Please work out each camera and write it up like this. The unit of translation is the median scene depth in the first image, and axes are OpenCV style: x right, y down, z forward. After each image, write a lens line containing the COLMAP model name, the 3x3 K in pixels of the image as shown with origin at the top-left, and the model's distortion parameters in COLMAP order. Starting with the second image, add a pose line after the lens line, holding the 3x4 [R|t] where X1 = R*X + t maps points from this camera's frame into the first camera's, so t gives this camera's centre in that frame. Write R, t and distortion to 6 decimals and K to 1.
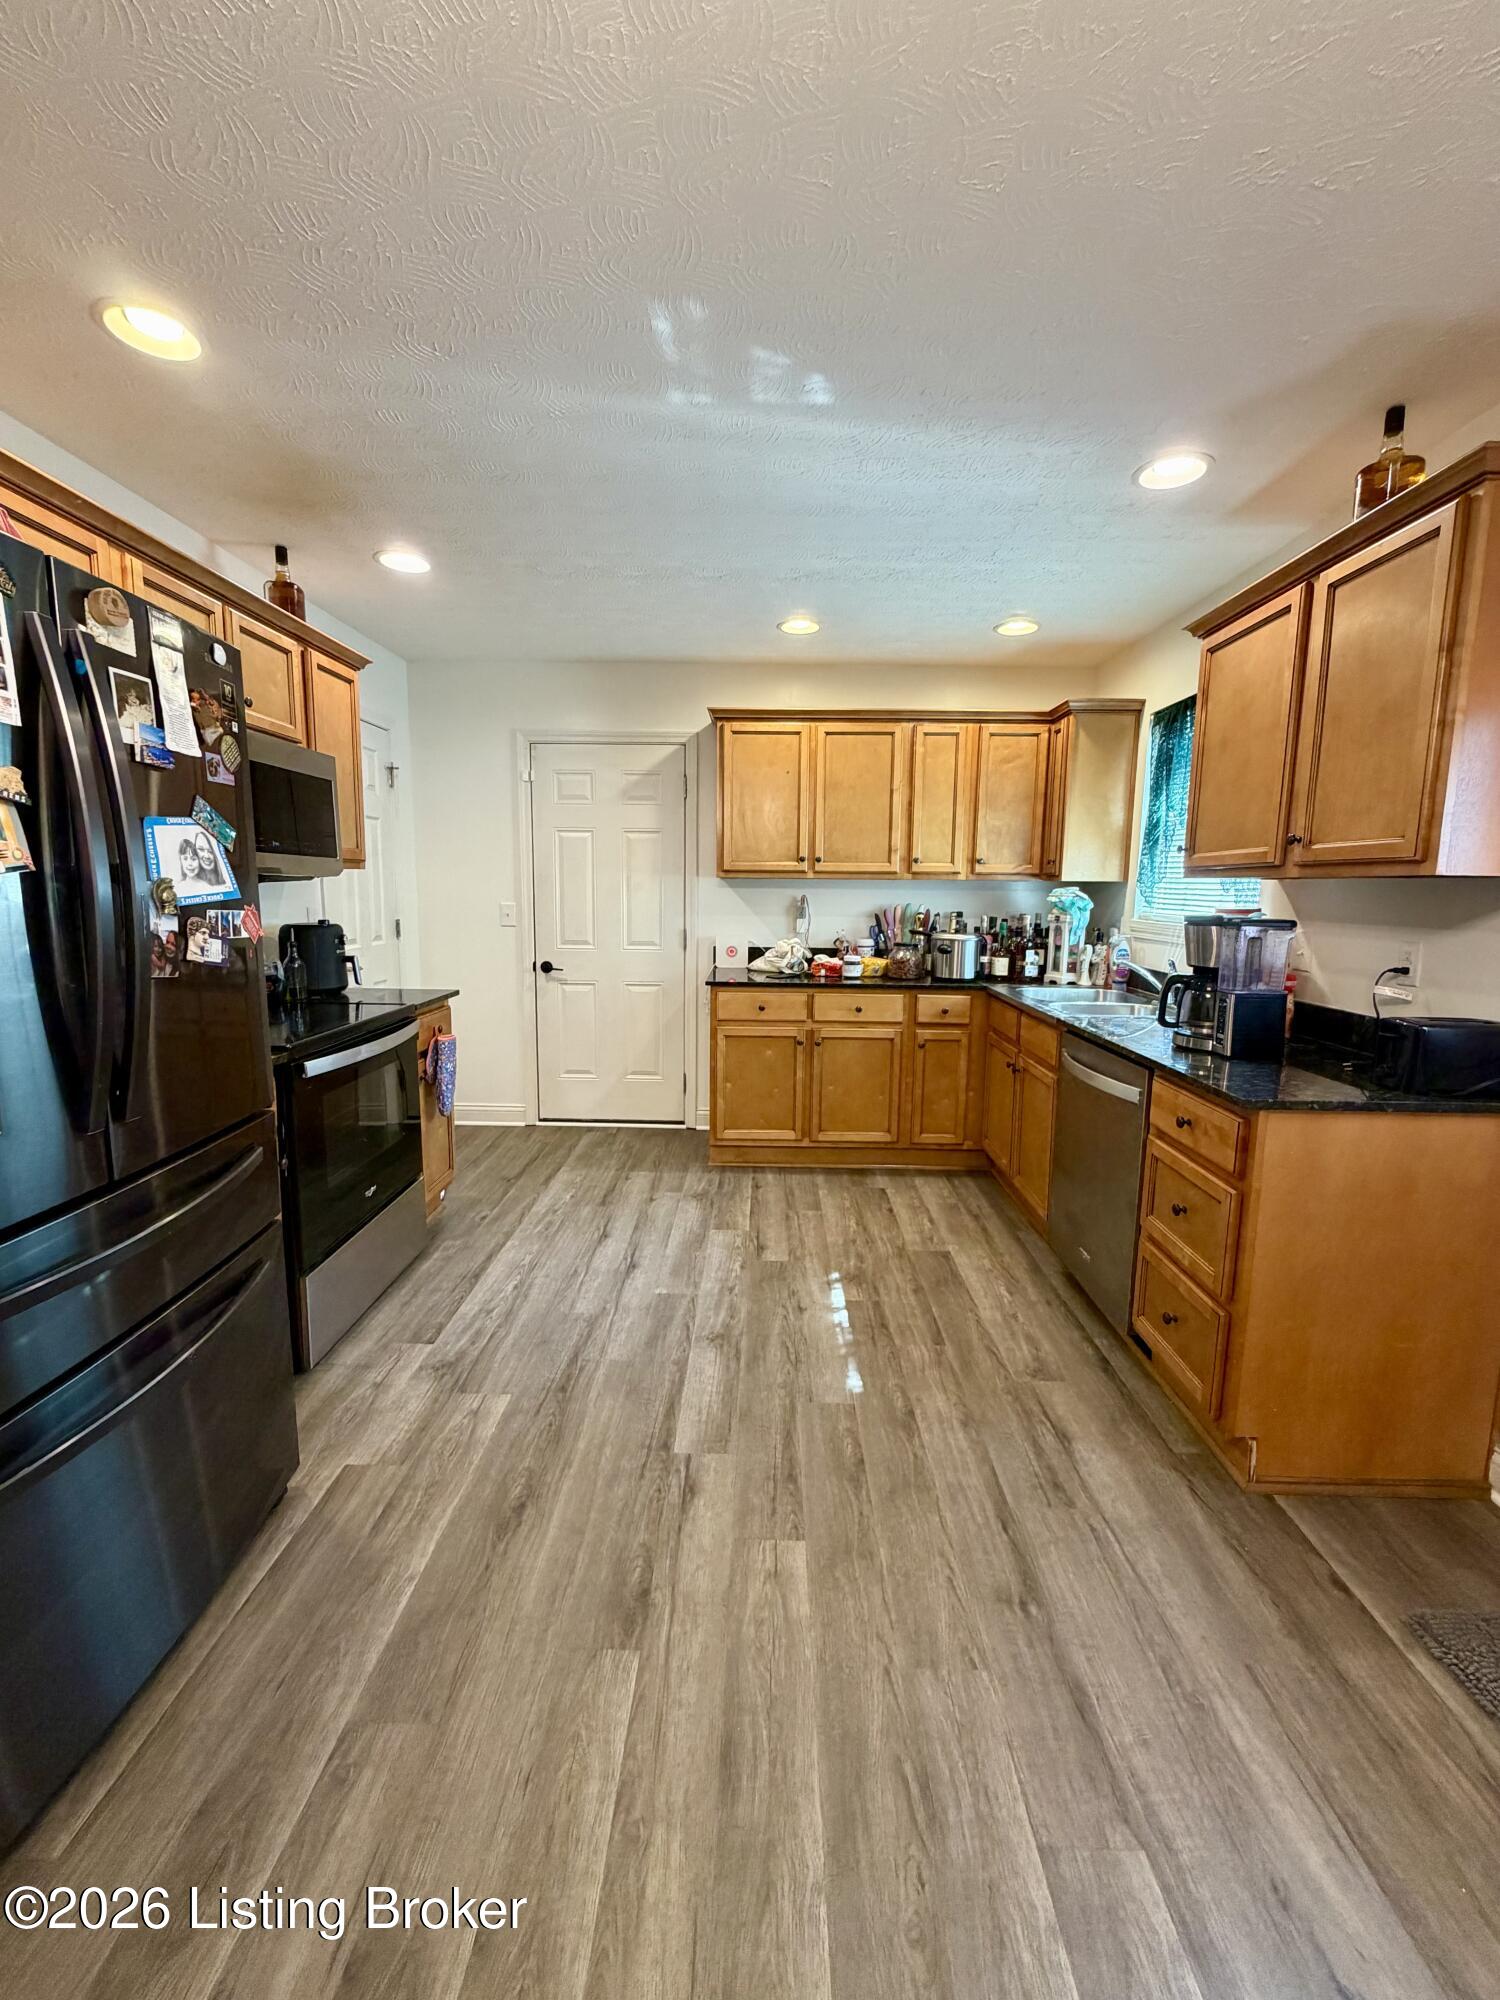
lens RADIAL K [[802.6, 0, 753.6], [0, 802.6, 994.8], [0, 0, 1]] dist [0.000281, -0.000182]
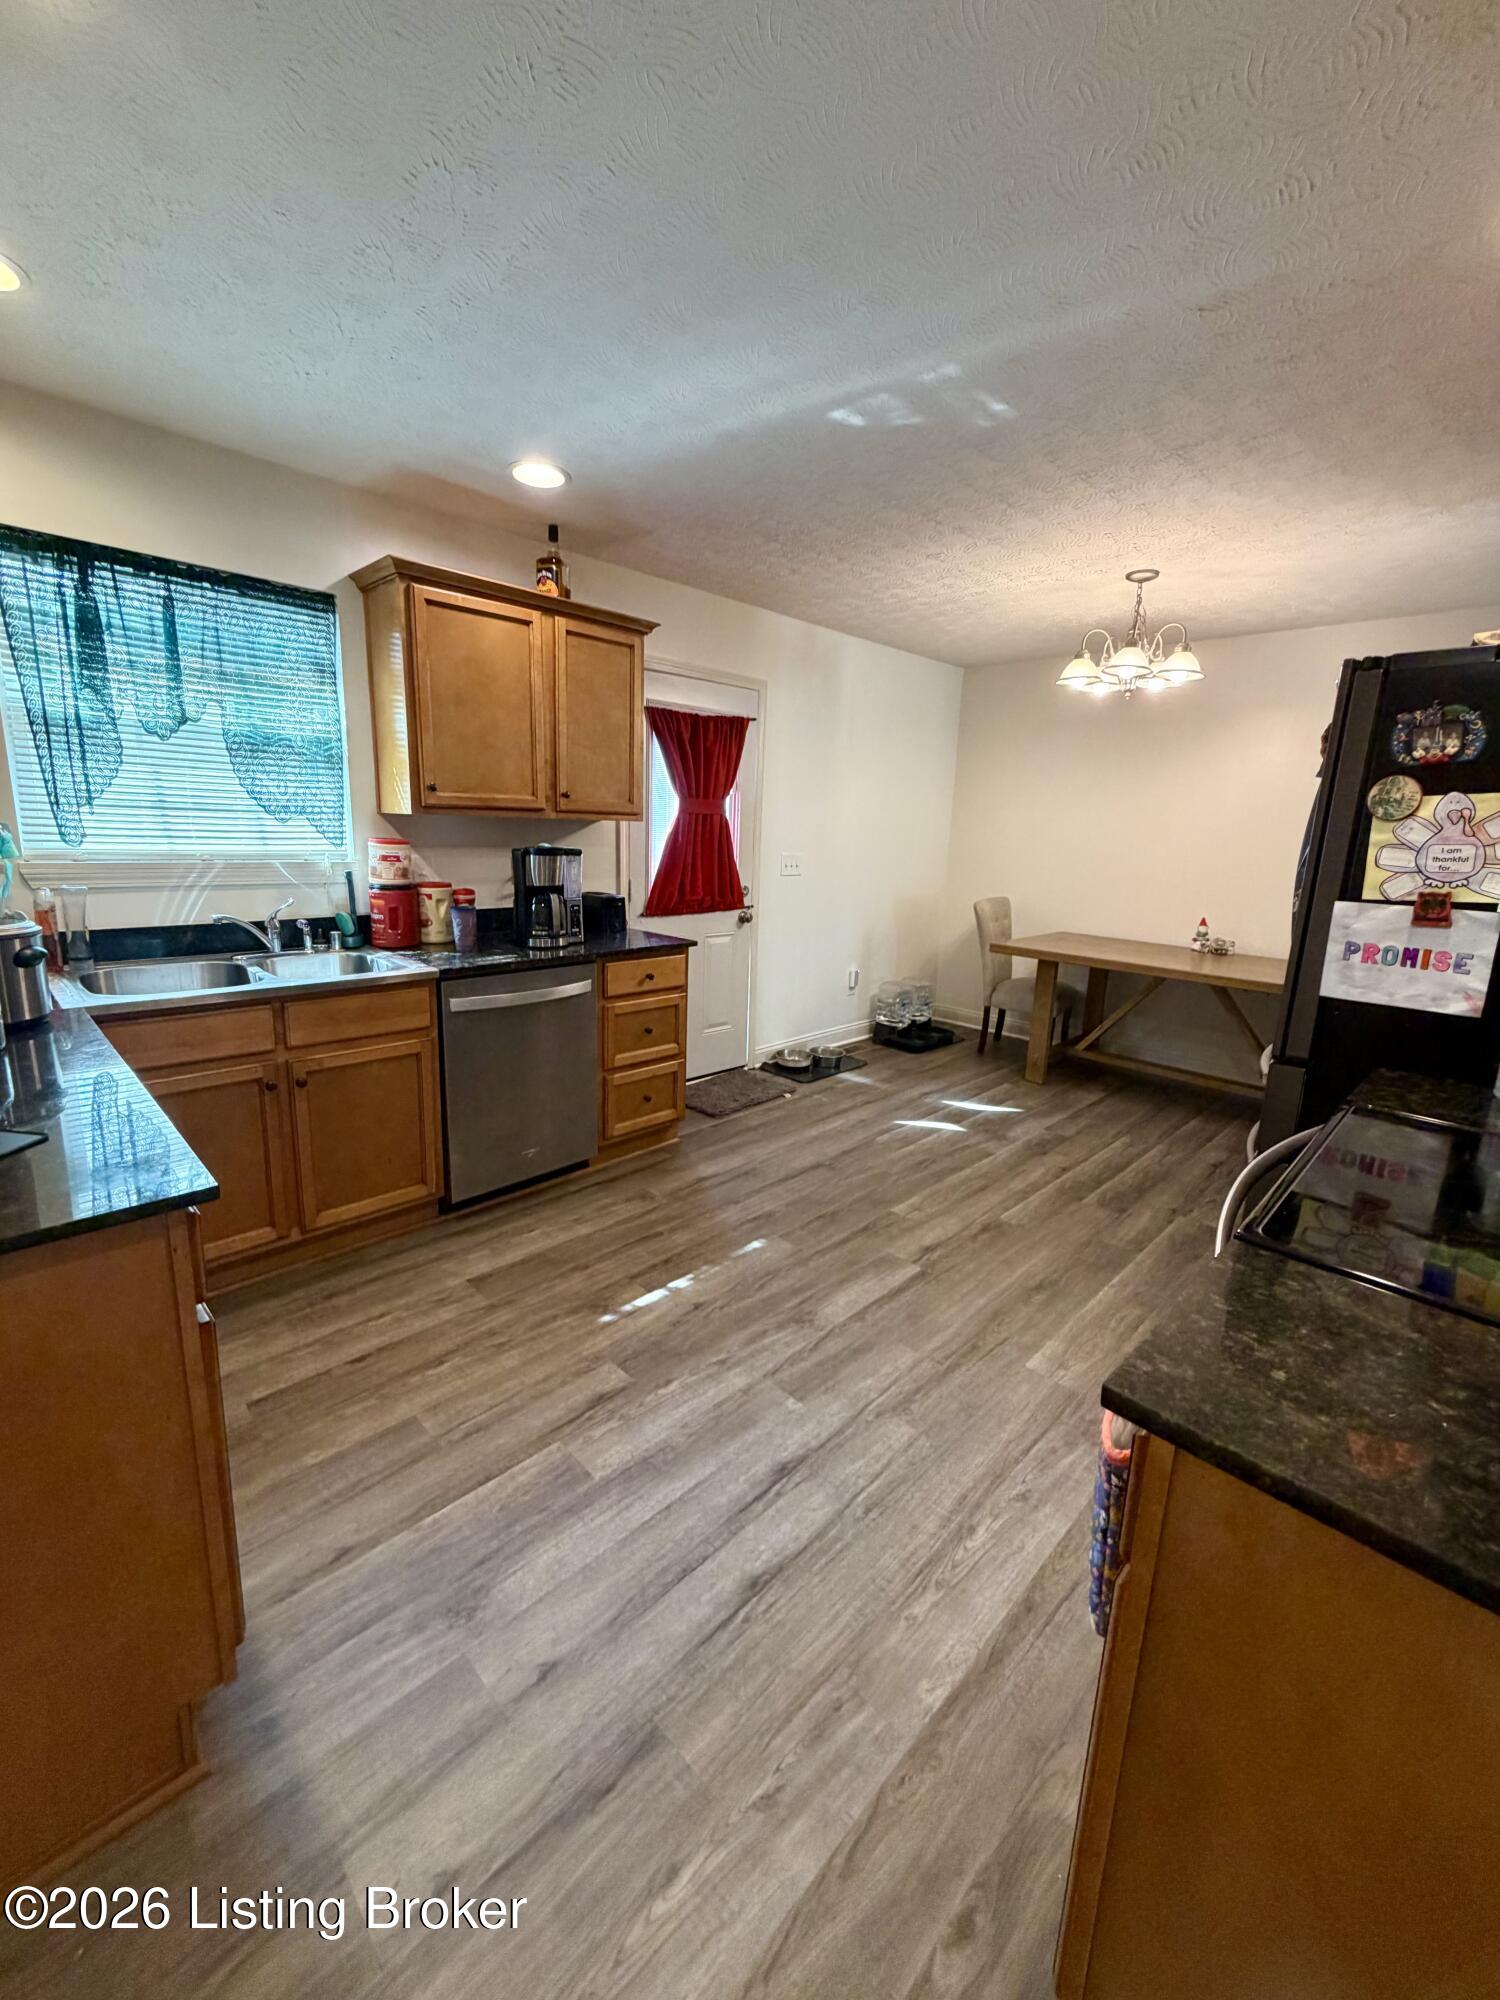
lens RADIAL K [[802.6, 0, 752.2], [0, 802.6, 994.3], [0, 0, 1]] dist [0.000281, -0.000182]
pose [[-0.722347, -0.178911, 0.667986, -0.517867], [0.050318, 0.949795, 0.308802, -0.217971], [-0.689698, 0.256673, -0.677079, 1.444340]]
